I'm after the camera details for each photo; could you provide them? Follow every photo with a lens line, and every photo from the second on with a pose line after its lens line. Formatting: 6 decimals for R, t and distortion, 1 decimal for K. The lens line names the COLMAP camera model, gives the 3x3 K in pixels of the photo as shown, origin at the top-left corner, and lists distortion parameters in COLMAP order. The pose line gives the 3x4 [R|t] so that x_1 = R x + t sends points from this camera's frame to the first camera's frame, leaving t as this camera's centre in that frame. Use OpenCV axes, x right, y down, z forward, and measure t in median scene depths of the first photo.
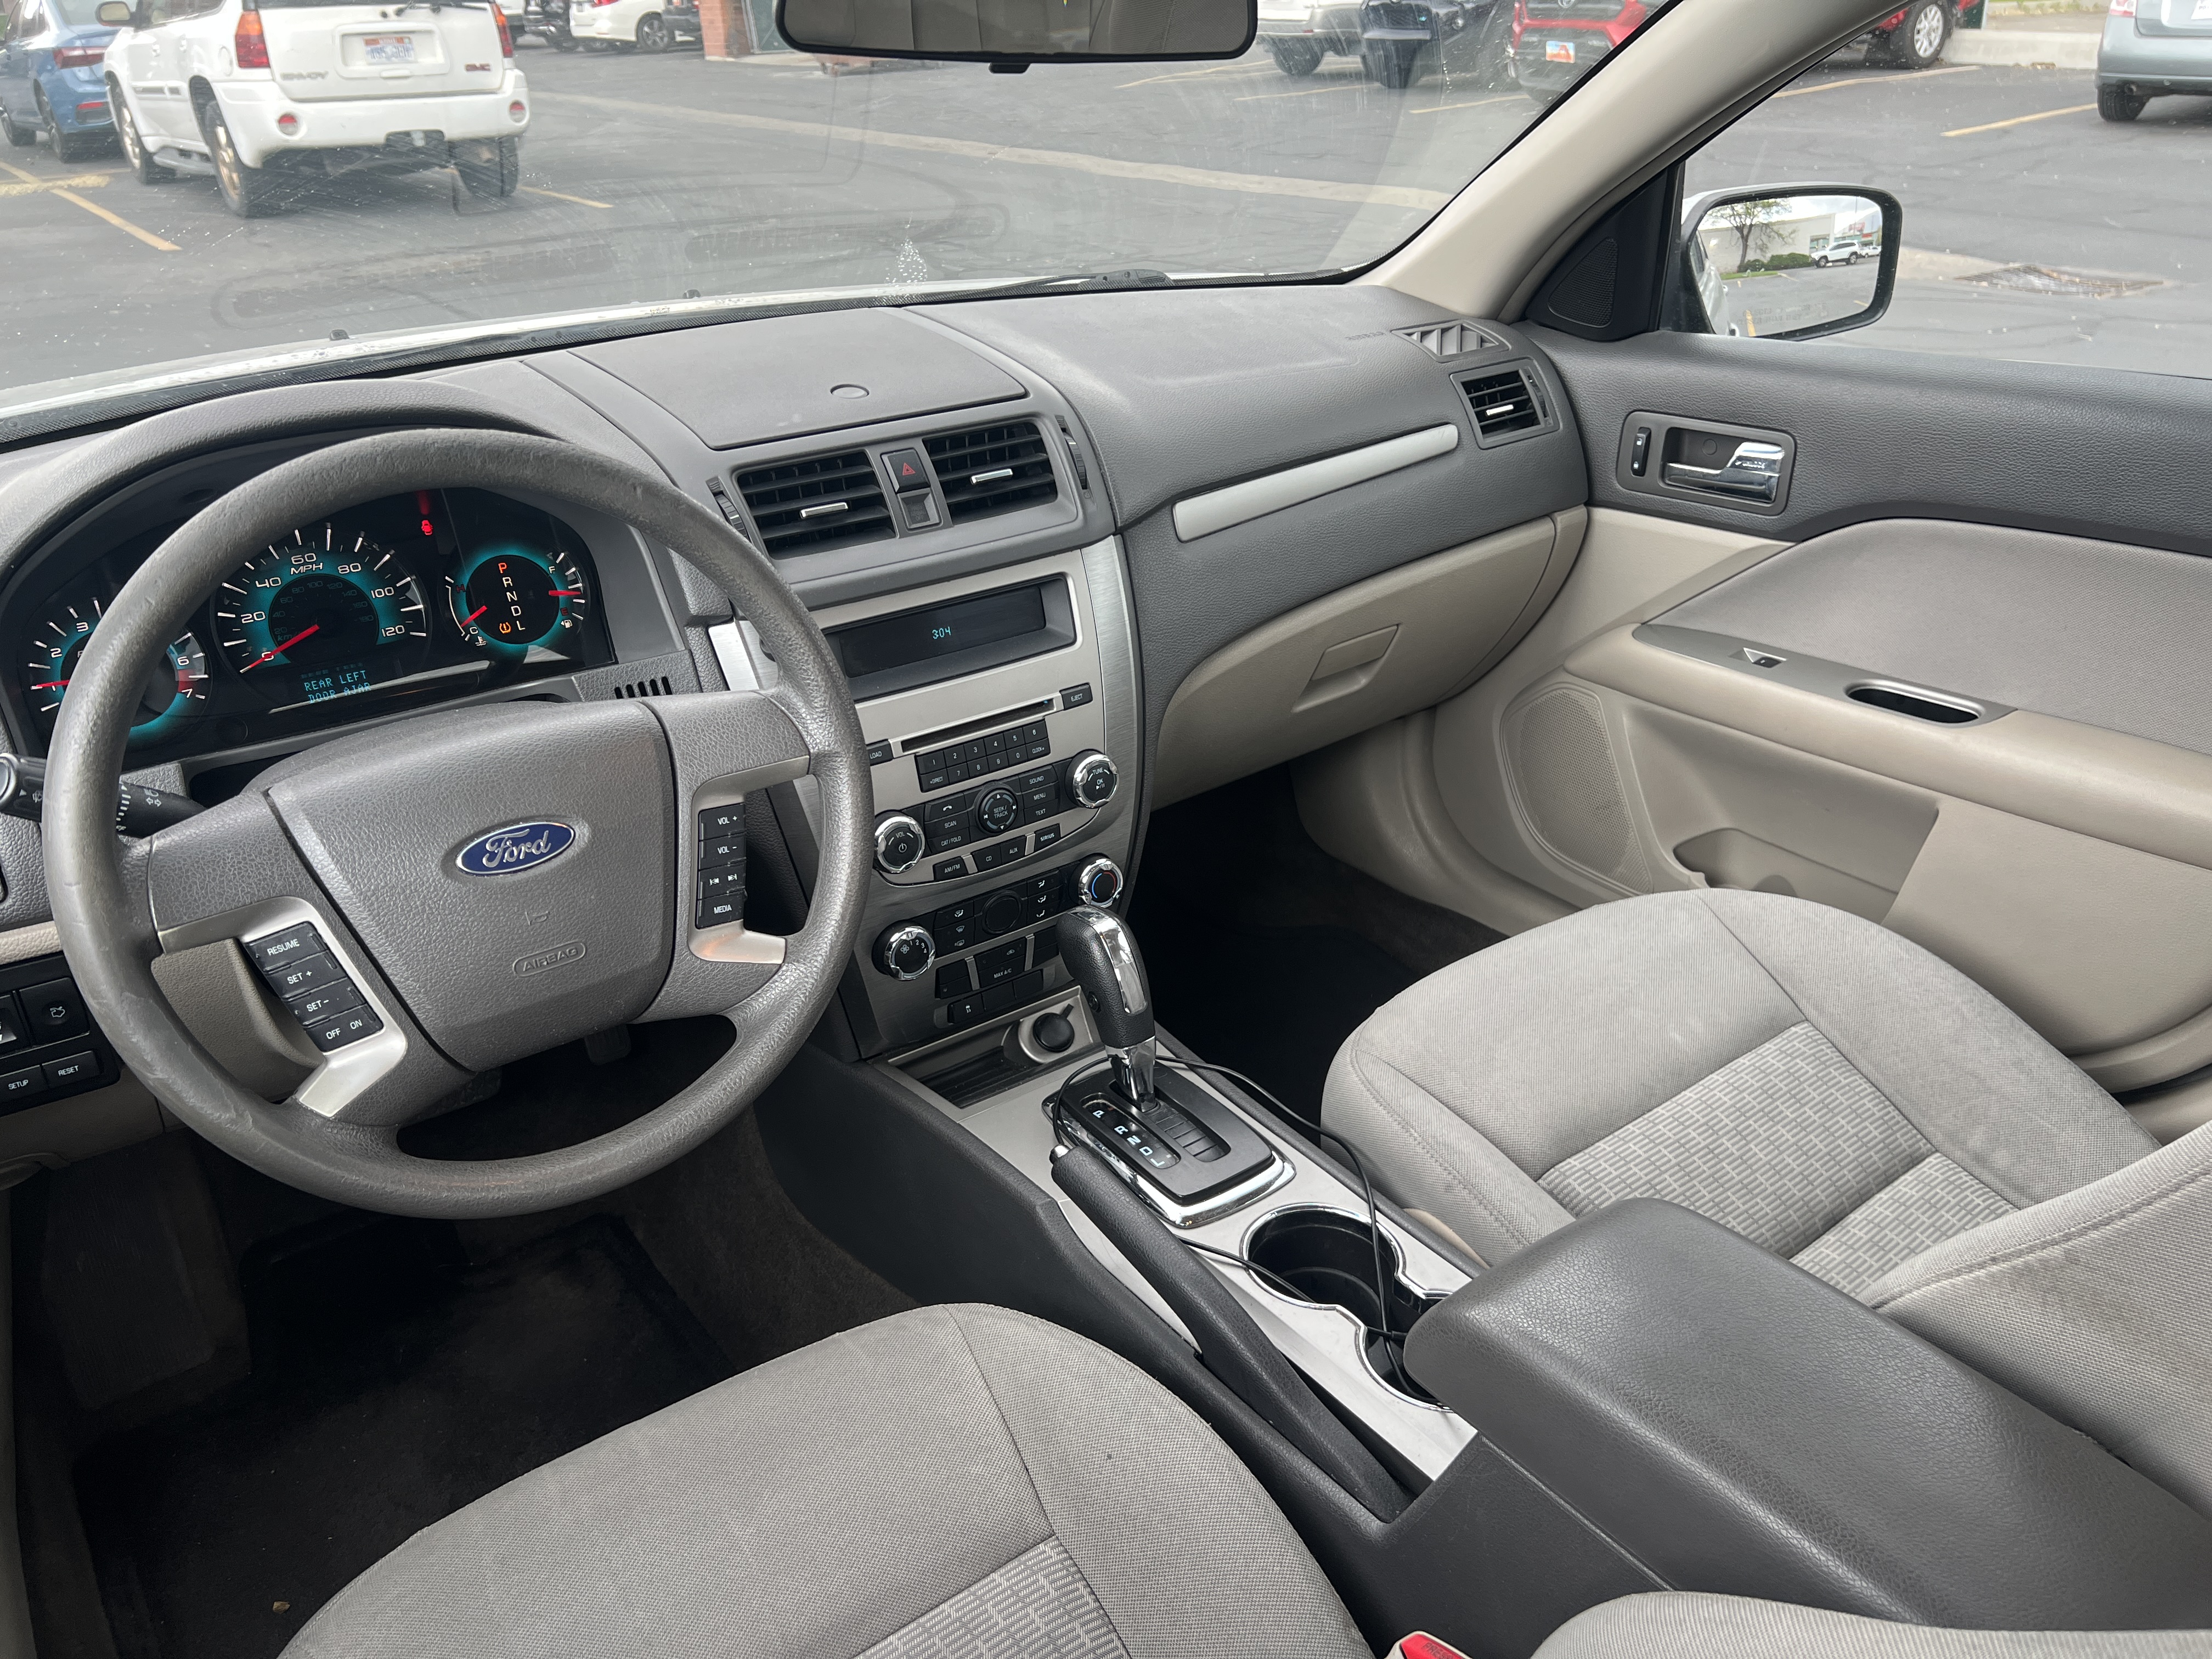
lens RADIAL K [[1694.7, 0, 1073.9], [0, 1694.7, 825.2], [0, 0, 1]] dist [0.080625, -0.123139]
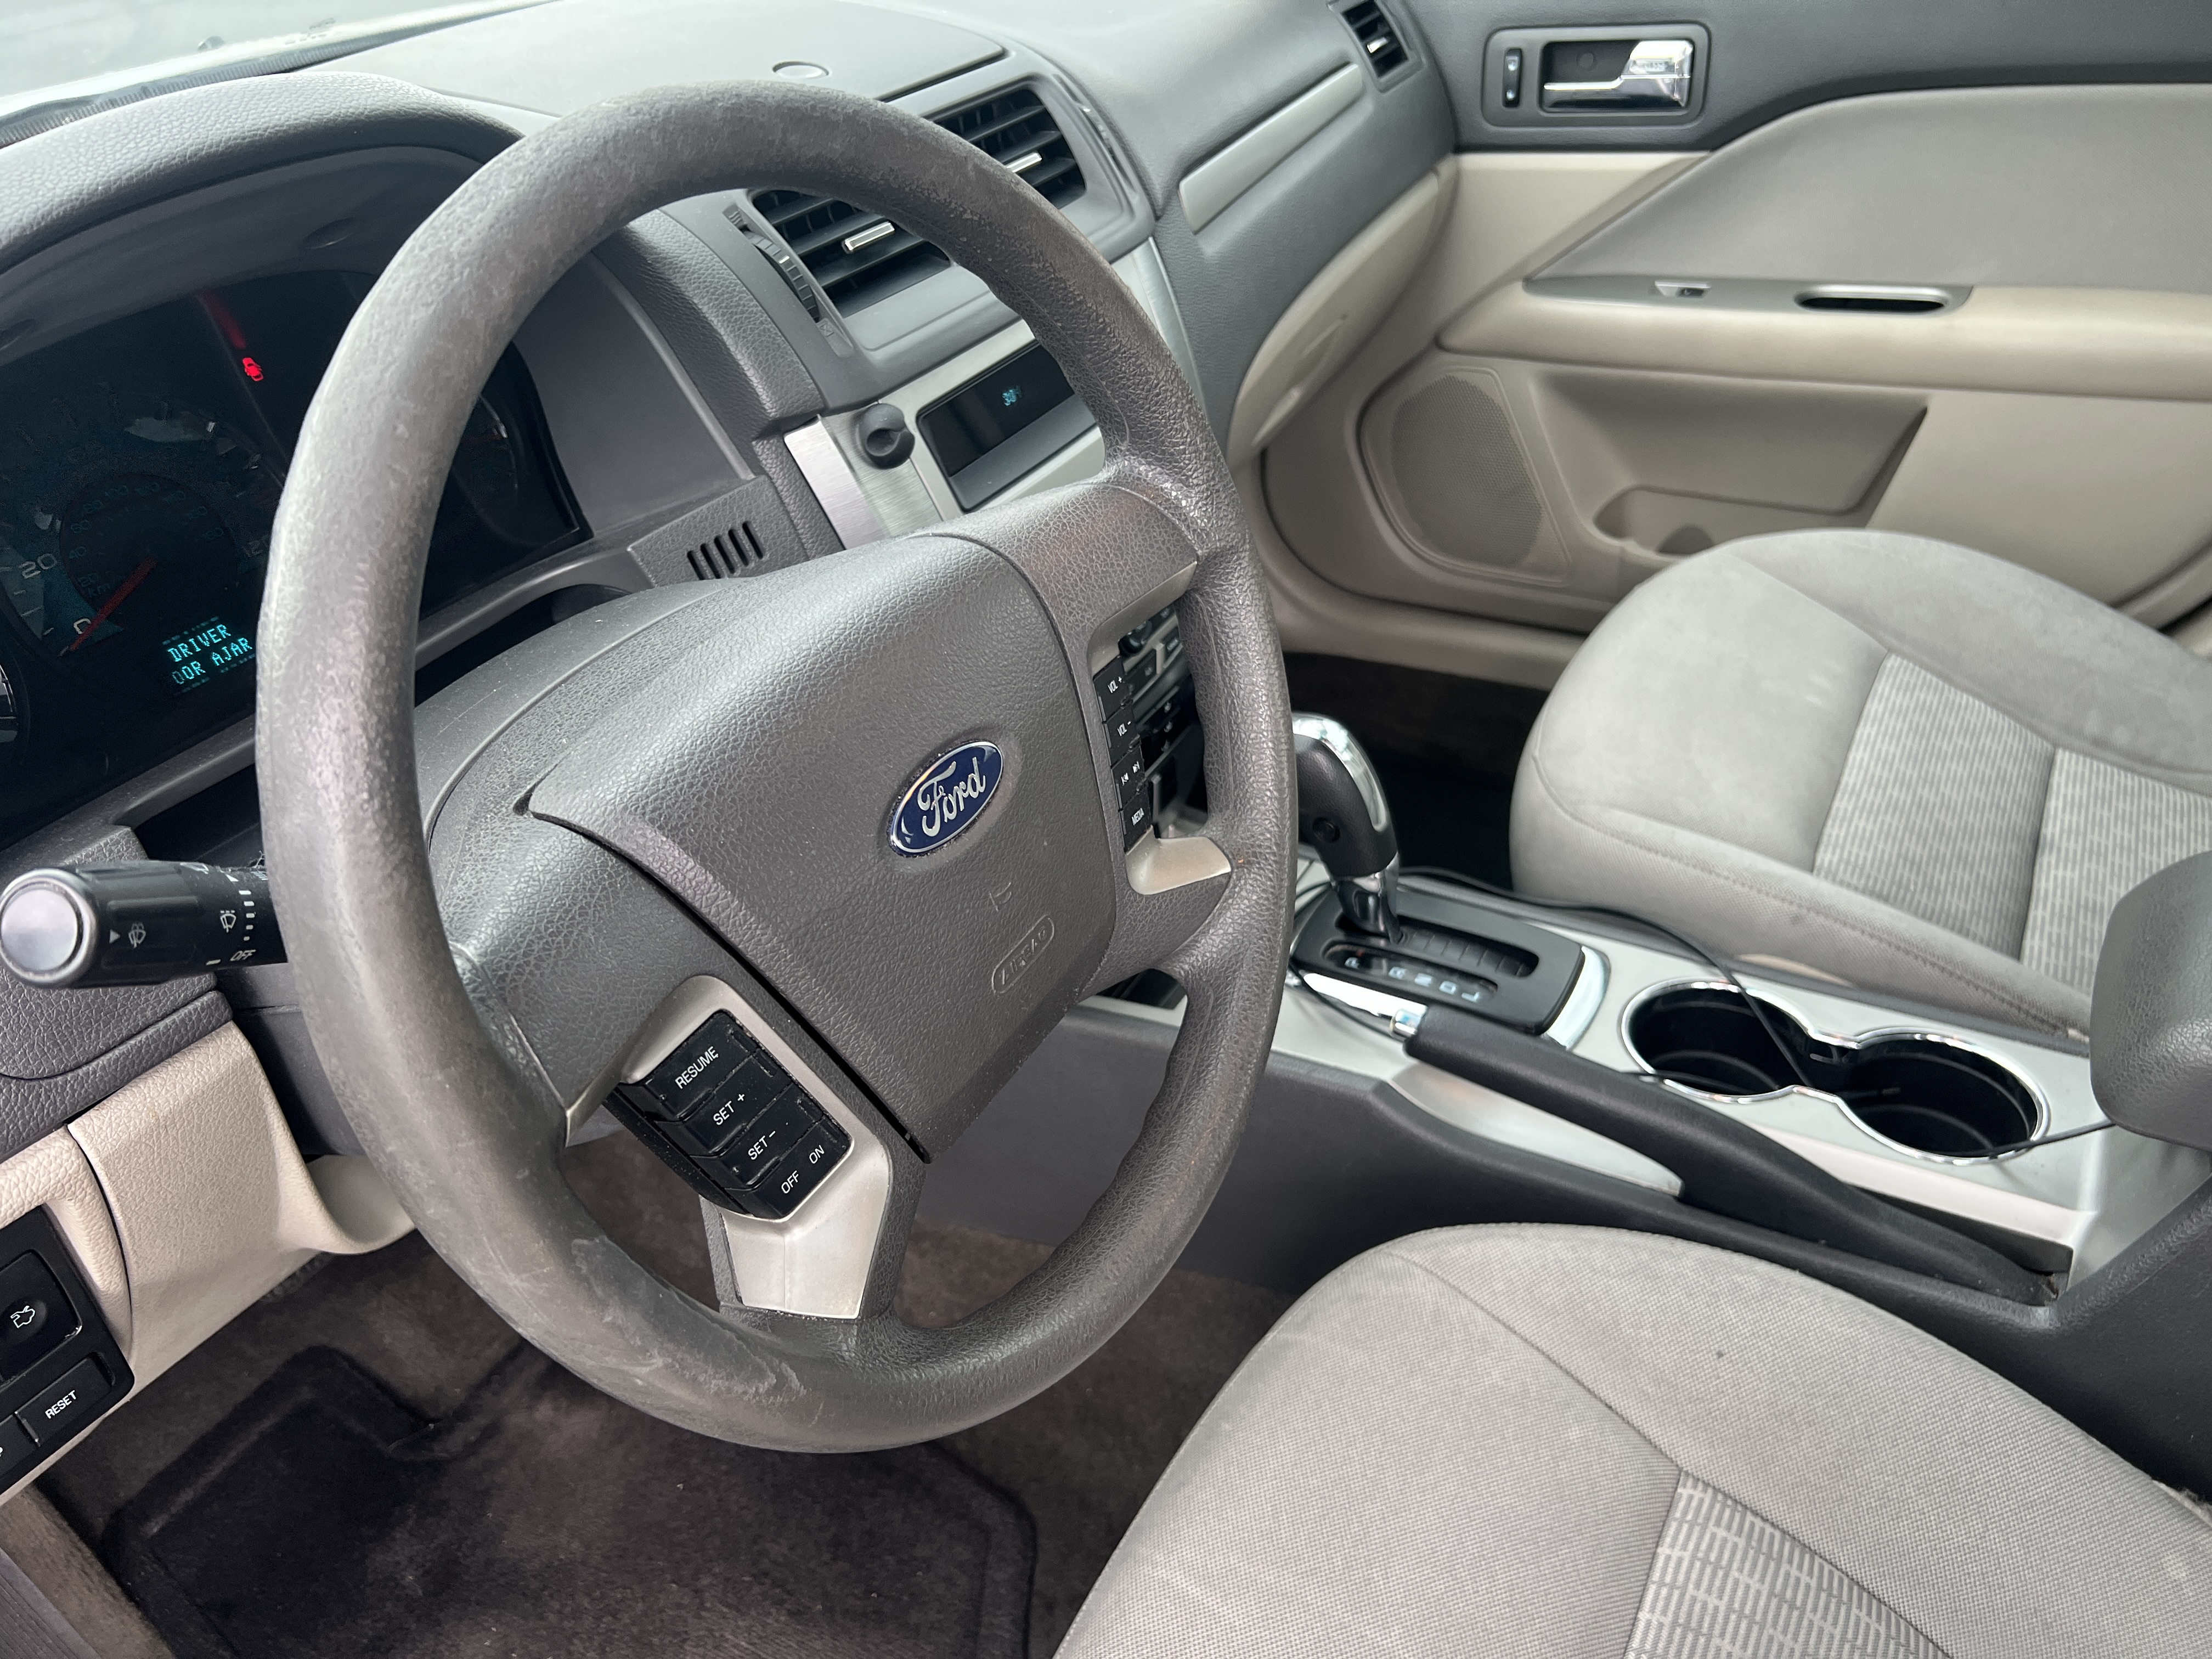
lens RADIAL K [[1726.7, 0, 1106.0], [0, 1726.7, 829.5], [0, 0, 1]] dist [0.007238, 0.001982]
pose [[0.904084, -0.267131, 0.333575, -0.332653], [0.228105, 0.961711, 0.151920, -0.037704], [-0.361385, -0.061259, 0.930402, 0.286831]]
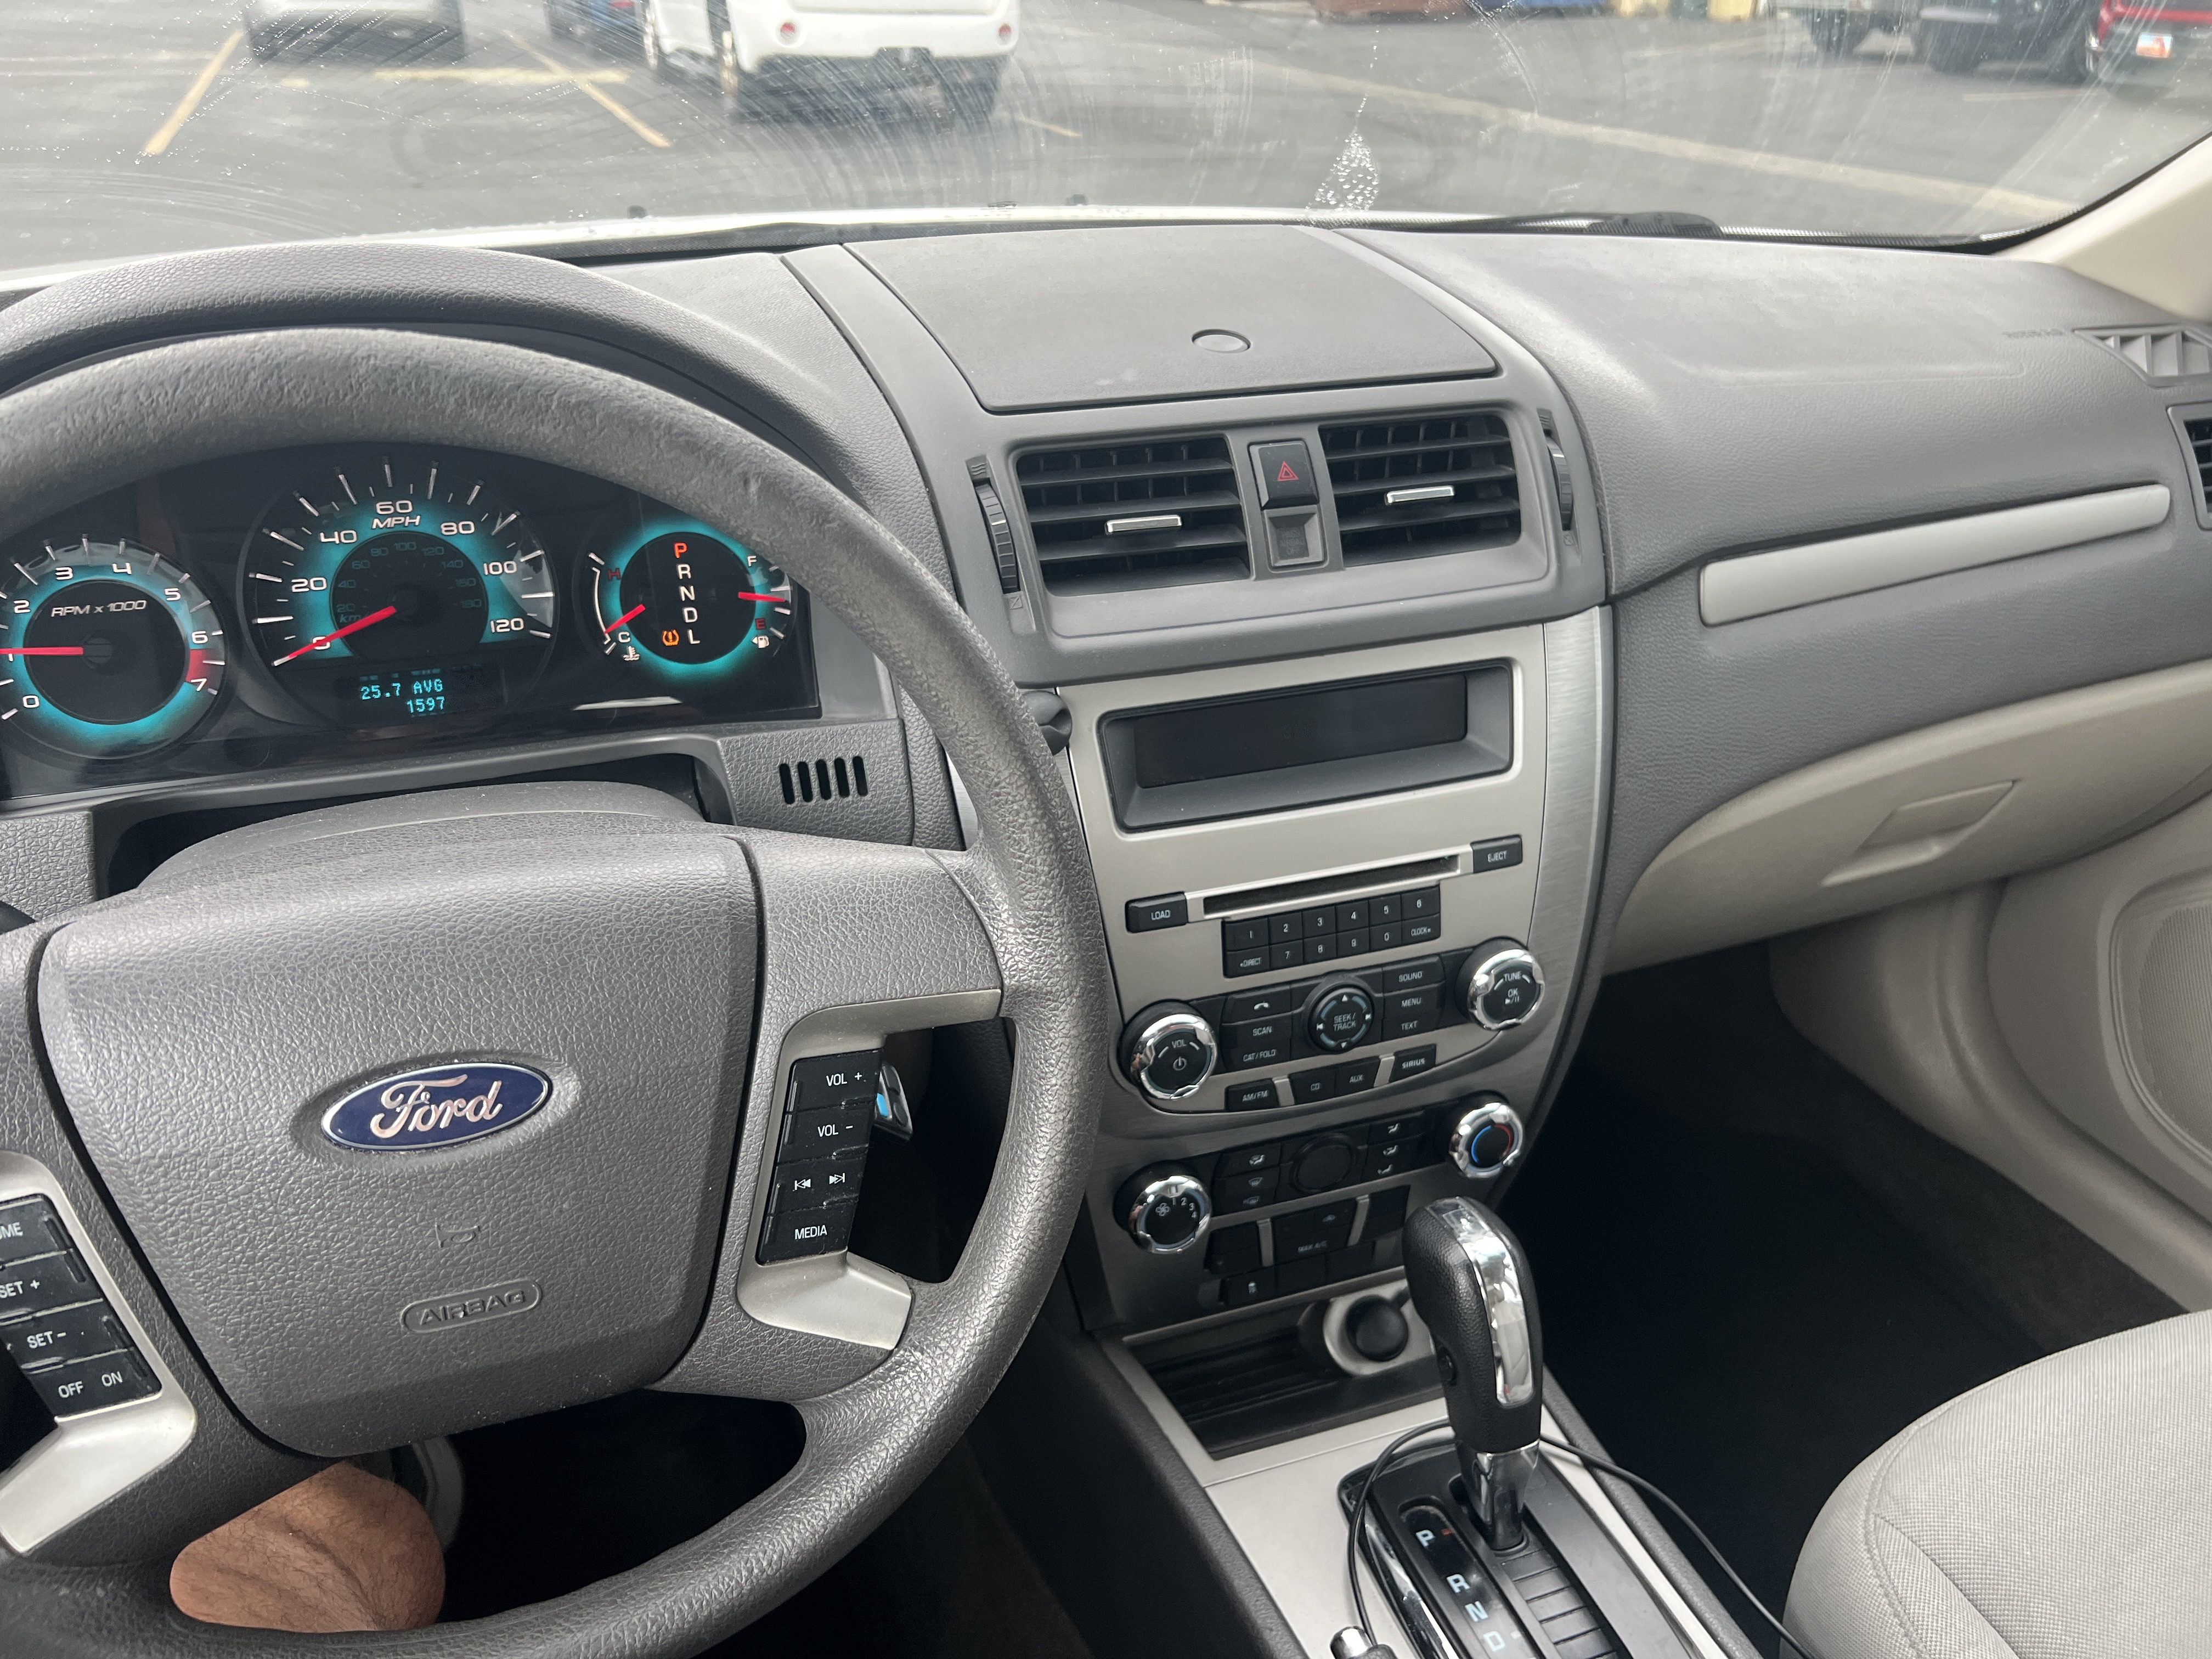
lens RADIAL K [[1687.8, 0, 1051.8], [0, 1687.8, 833.4], [0, 0, 1]] dist [0.086962, -0.131267]
pose [[0.961455, 0.161425, -0.222588, -0.018943], [-0.154725, 0.986823, 0.047335, -0.089860], [0.227296, -0.011071, 0.973763, 0.351653]]
